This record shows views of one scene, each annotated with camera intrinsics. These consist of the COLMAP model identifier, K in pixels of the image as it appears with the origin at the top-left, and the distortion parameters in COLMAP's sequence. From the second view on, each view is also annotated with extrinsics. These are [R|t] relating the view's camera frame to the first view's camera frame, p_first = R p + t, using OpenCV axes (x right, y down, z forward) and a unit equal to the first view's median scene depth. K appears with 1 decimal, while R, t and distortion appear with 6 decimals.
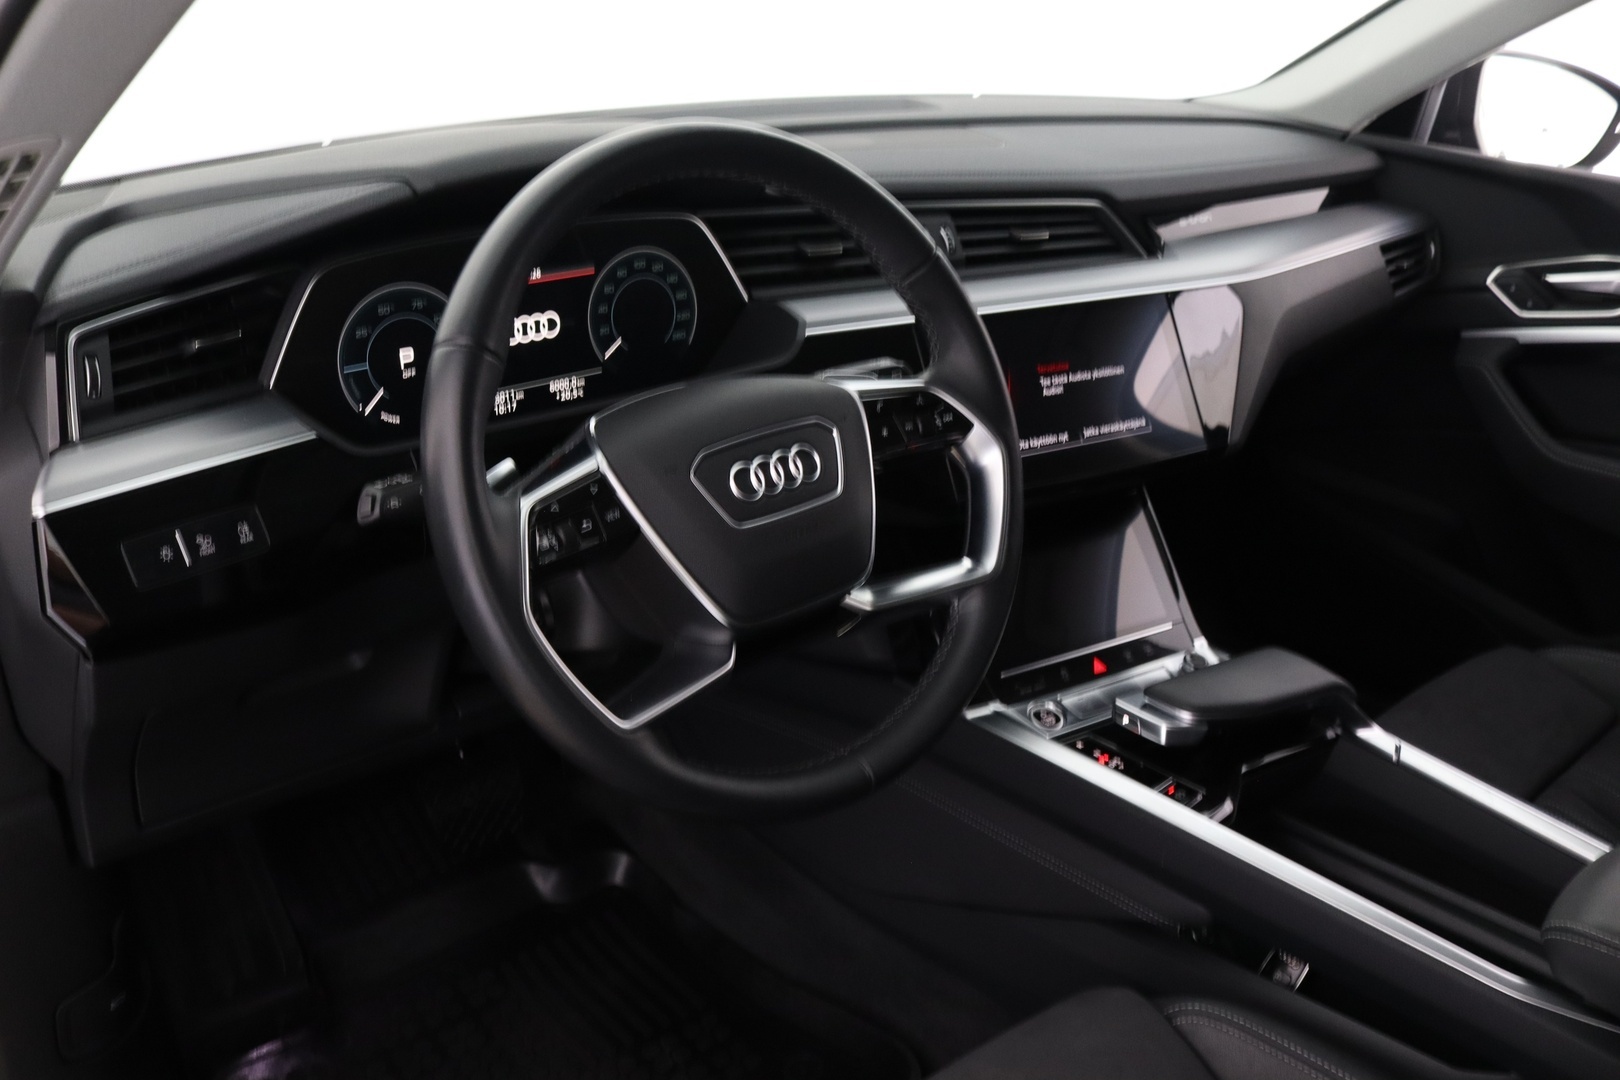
lens RADIAL K [[1367.3, 0, 803.0], [0, 1367.3, 542.6], [0, 0, 1]] dist [-0.169504, 0.168530]
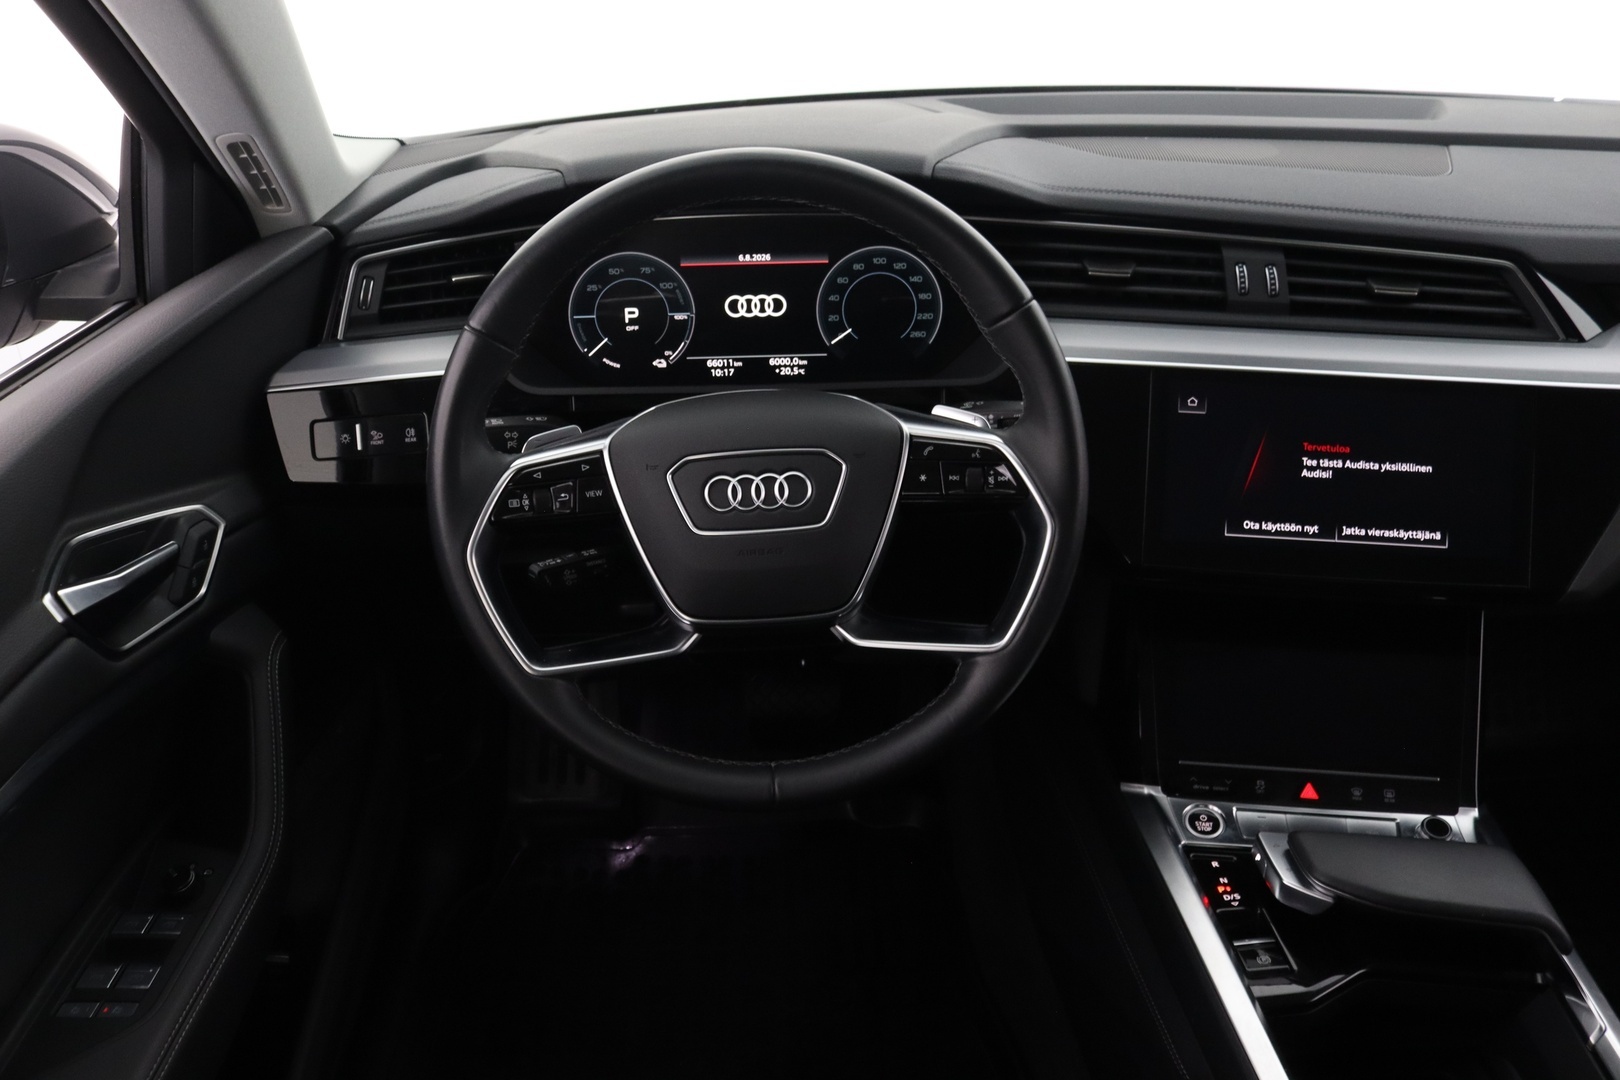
lens RADIAL K [[1367.3, 0, 803.0], [0, 1367.3, 542.6], [0, 0, 1]] dist [-0.169504, 0.168530]
pose [[0.780366, 0.267547, -0.565196, 0.484984], [-0.224242, 0.963464, 0.146465, -0.138400], [0.583733, 0.012445, 0.811850, 0.126438]]
